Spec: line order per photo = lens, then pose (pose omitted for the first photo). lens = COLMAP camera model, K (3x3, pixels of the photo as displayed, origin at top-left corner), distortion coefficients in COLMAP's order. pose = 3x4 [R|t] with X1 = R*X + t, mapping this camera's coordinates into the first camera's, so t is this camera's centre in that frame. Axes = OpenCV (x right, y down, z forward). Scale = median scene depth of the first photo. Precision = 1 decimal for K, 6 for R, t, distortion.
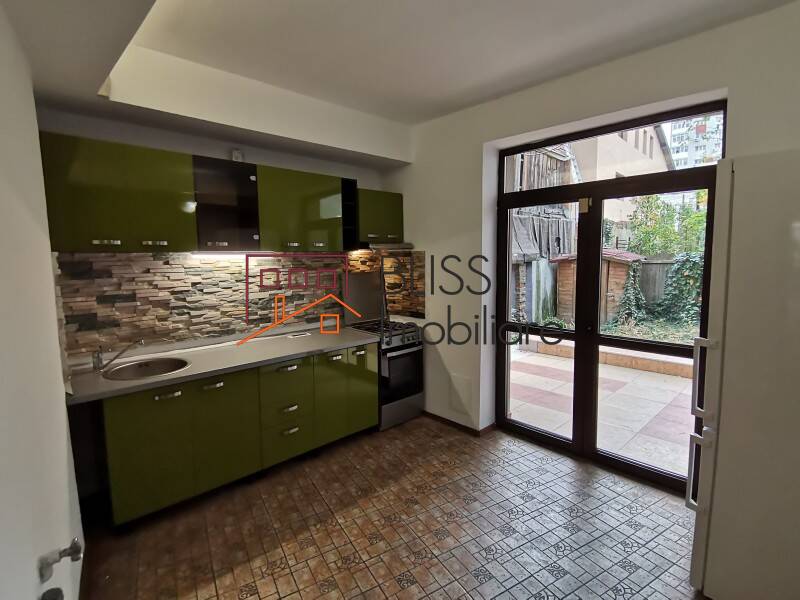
lens RADIAL K [[396.0, 0, 403.8], [0, 396.0, 291.7], [0, 0, 1]] dist [0.034343, -0.033977]
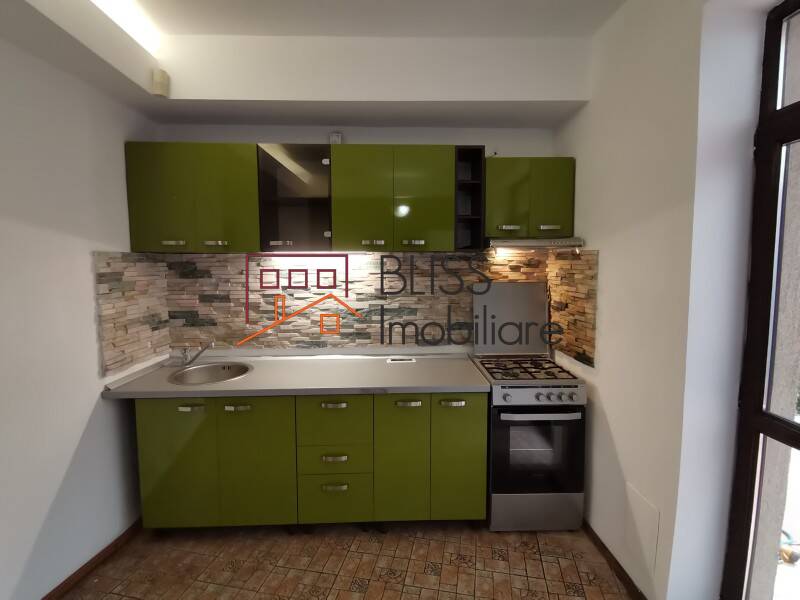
lens RADIAL K [[396.0, 0, 403.8], [0, 396.0, 291.7], [0, 0, 1]] dist [0.034343, -0.033977]
pose [[0.747698, 0.057962, -0.661504, 0.279341], [-0.065738, 0.997751, 0.013121, -0.039220], [0.660777, 0.033676, 0.749826, 0.479748]]
